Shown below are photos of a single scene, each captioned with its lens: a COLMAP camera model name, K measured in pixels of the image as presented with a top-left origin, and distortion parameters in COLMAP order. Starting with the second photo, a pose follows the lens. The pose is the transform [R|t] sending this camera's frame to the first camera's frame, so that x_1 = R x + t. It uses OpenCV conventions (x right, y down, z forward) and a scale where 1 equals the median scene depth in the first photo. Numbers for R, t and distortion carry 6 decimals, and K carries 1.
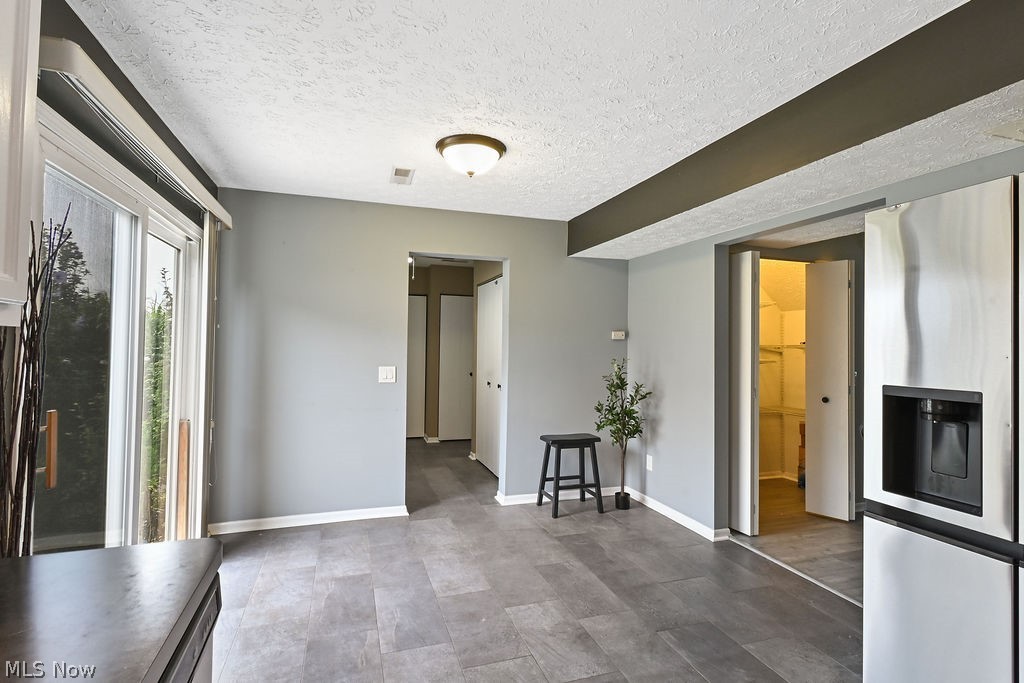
lens RADIAL K [[498.7, 0, 513.3], [0, 498.7, 338.1], [0, 0, 1]] dist [0.002159, -0.000704]
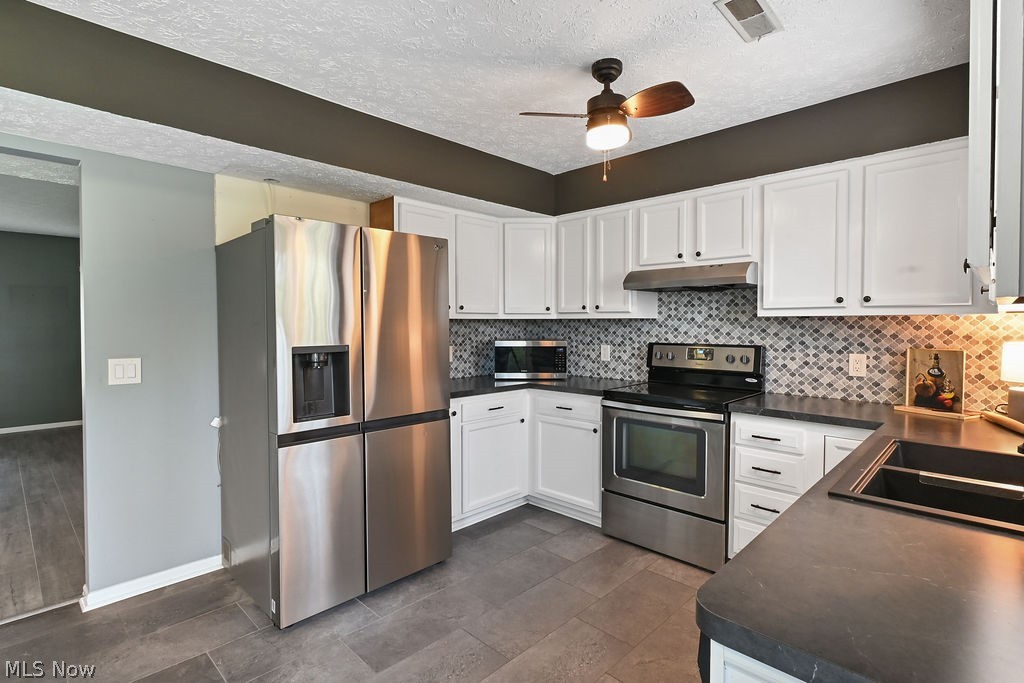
lens RADIAL K [[498.7, 0, 516.5], [0, 498.7, 336.9], [0, 0, 1]] dist [0.002159, -0.000704]
pose [[-0.463467, -0.034218, 0.885453, -0.568509], [-0.017115, 0.999413, 0.029664, 0.012045], [-0.885949, -0.001406, -0.463780, 0.821830]]
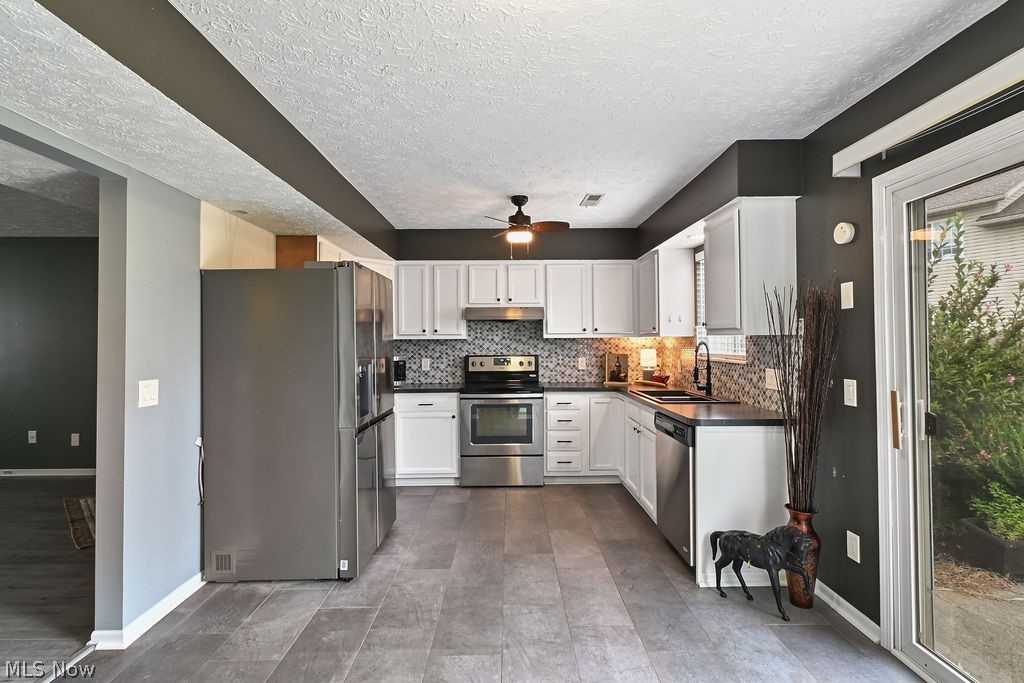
lens RADIAL K [[498.7, 0, 518.6], [0, 498.7, 336.2], [0, 0, 1]] dist [0.002159, -0.000704]
pose [[-0.954132, -0.001713, 0.299380, -0.267554], [-0.008537, 0.999733, -0.021489, 0.029202], [-0.299263, -0.023059, -0.953892, 1.933234]]
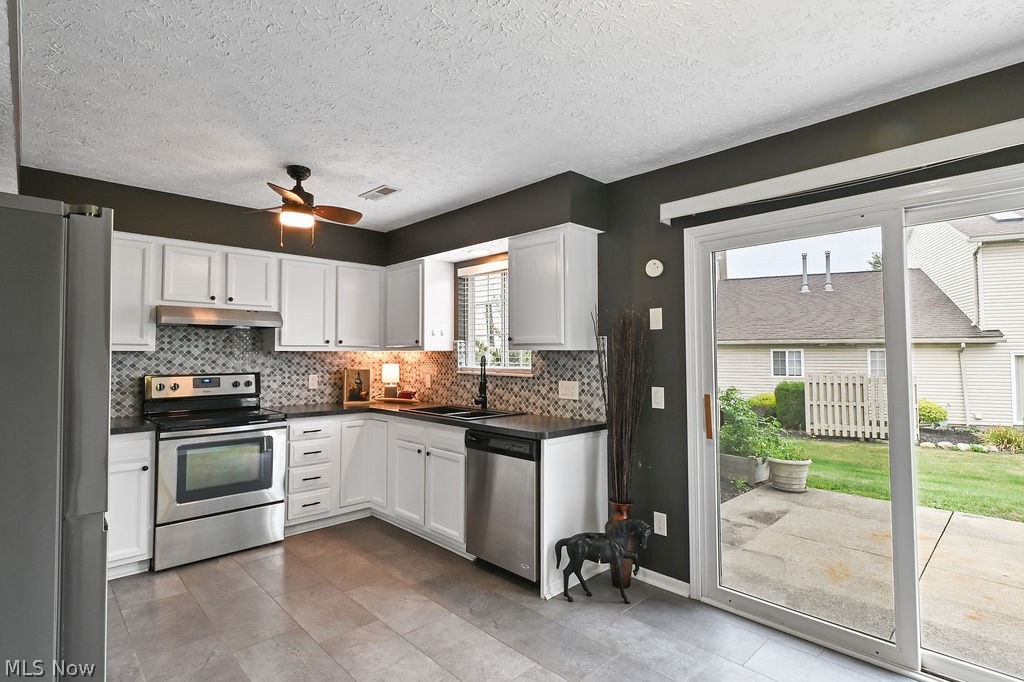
lens RADIAL K [[498.7, 0, 515.3], [0, 498.7, 336.1], [0, 0, 1]] dist [0.002159, -0.000704]
pose [[-0.902905, -0.025660, -0.429074, 0.326917], [-0.002021, 0.998459, -0.055458, 0.032244], [0.429836, -0.049206, -0.901565, 1.713059]]
